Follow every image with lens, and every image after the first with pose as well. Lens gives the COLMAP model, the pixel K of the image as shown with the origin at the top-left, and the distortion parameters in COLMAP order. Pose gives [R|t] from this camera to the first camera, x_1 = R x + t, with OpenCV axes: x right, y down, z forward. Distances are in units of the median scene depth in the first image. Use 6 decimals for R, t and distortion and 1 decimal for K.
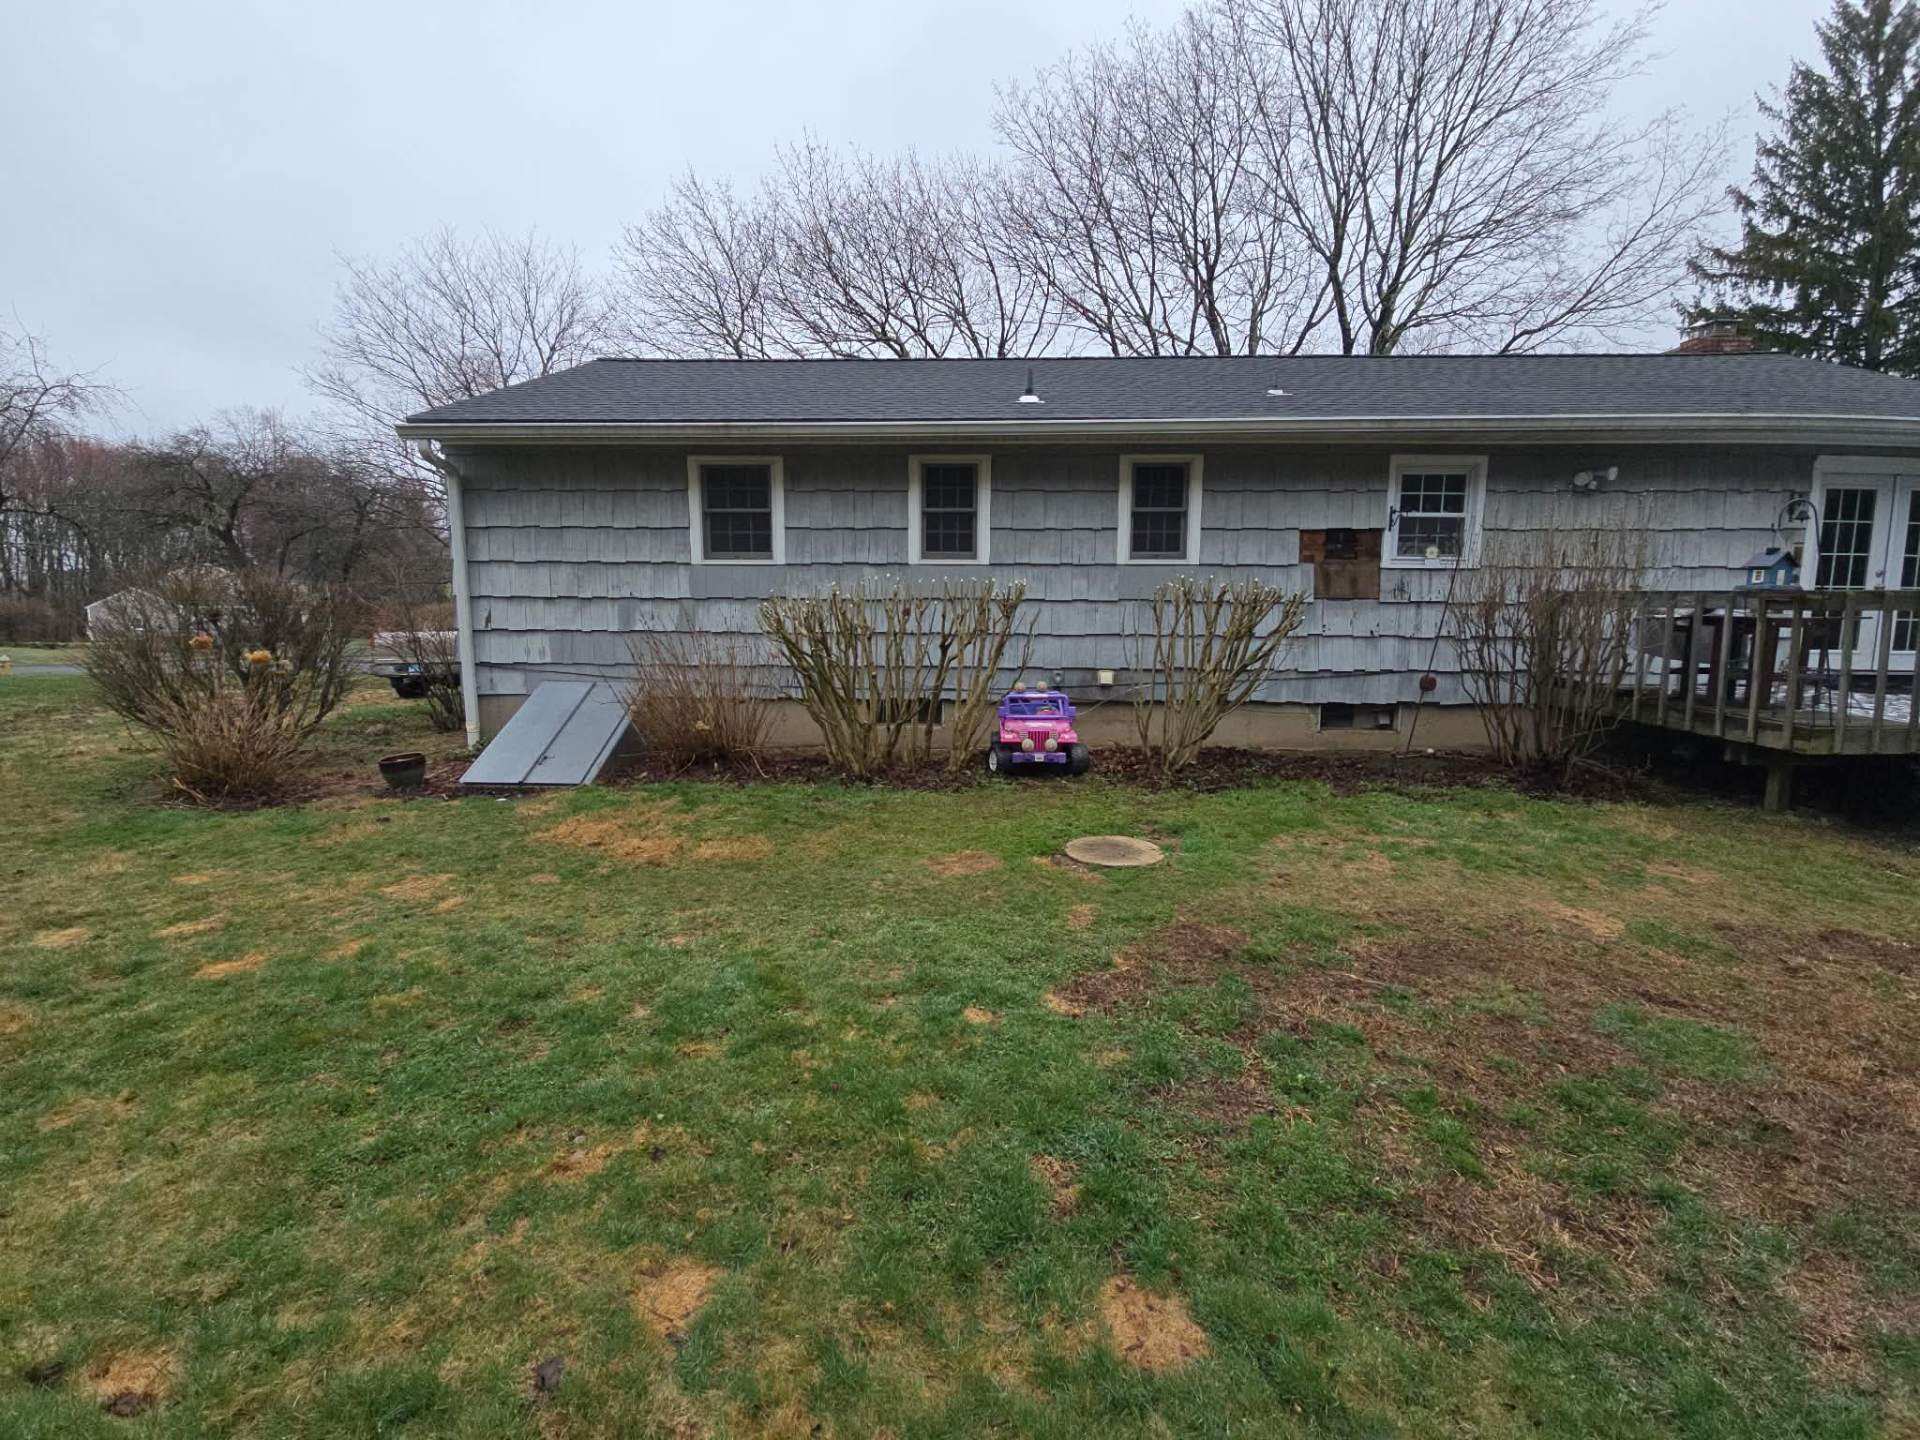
lens RADIAL K [[1293.2, 0, 908.8], [0, 1293.2, 754.4], [0, 0, 1]] dist [0.008146, 0.001744]
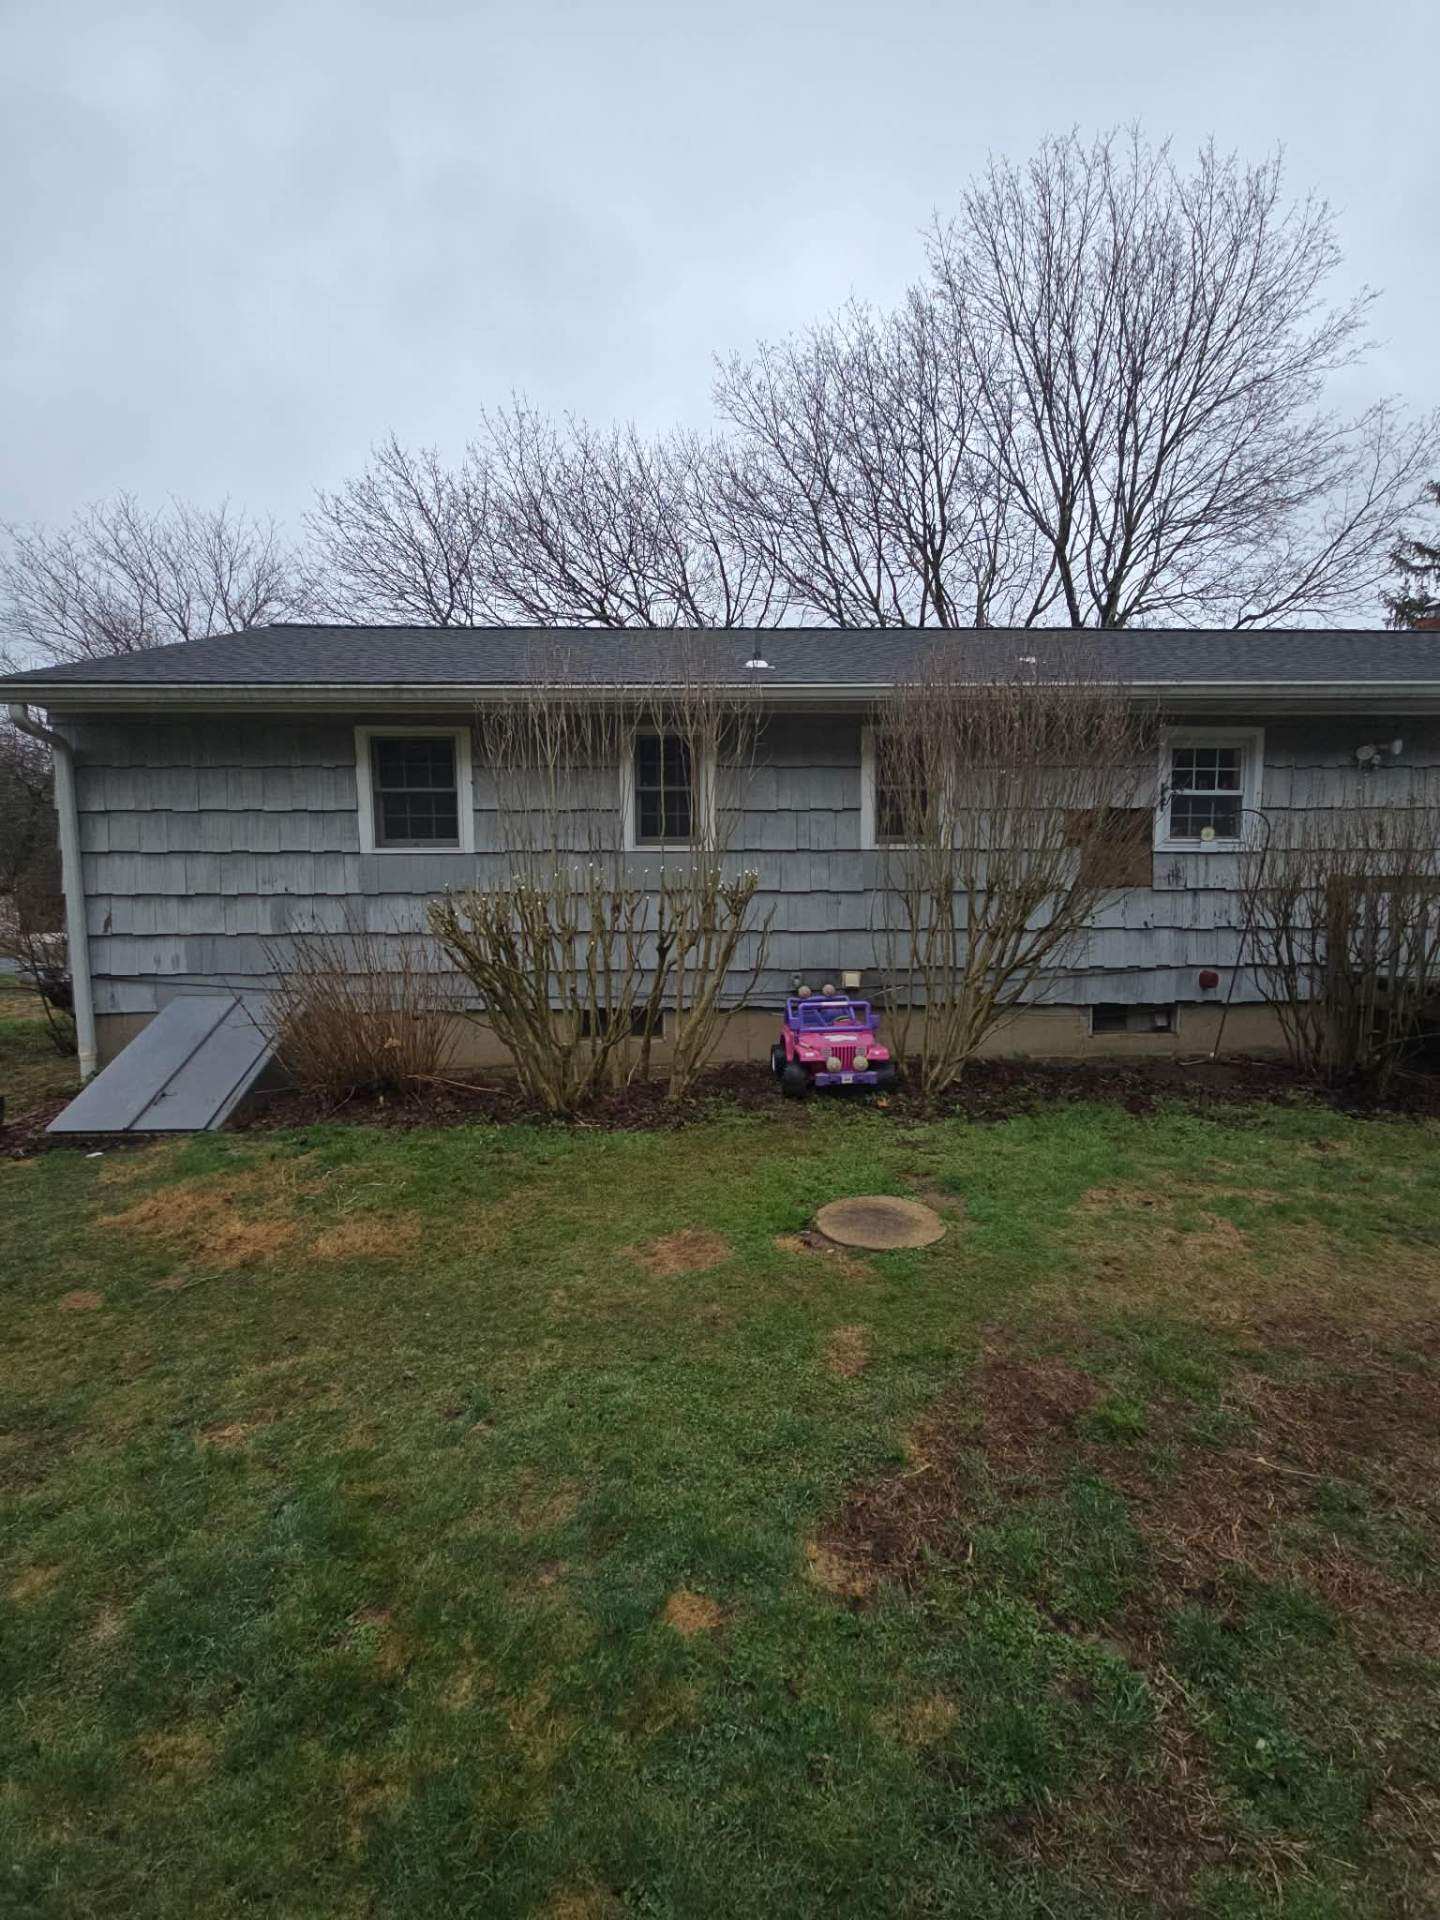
lens RADIAL K [[1271.2, 0, 720.0], [0, 1271.2, 960.0], [0, 0, 1]] dist [0.004435, -0.002206]
pose [[0.998122, -0.013278, 0.059798, 0.014421], [0.016932, 0.997993, -0.061018, -0.023826], [-0.058868, 0.061916, 0.996344, 0.167787]]
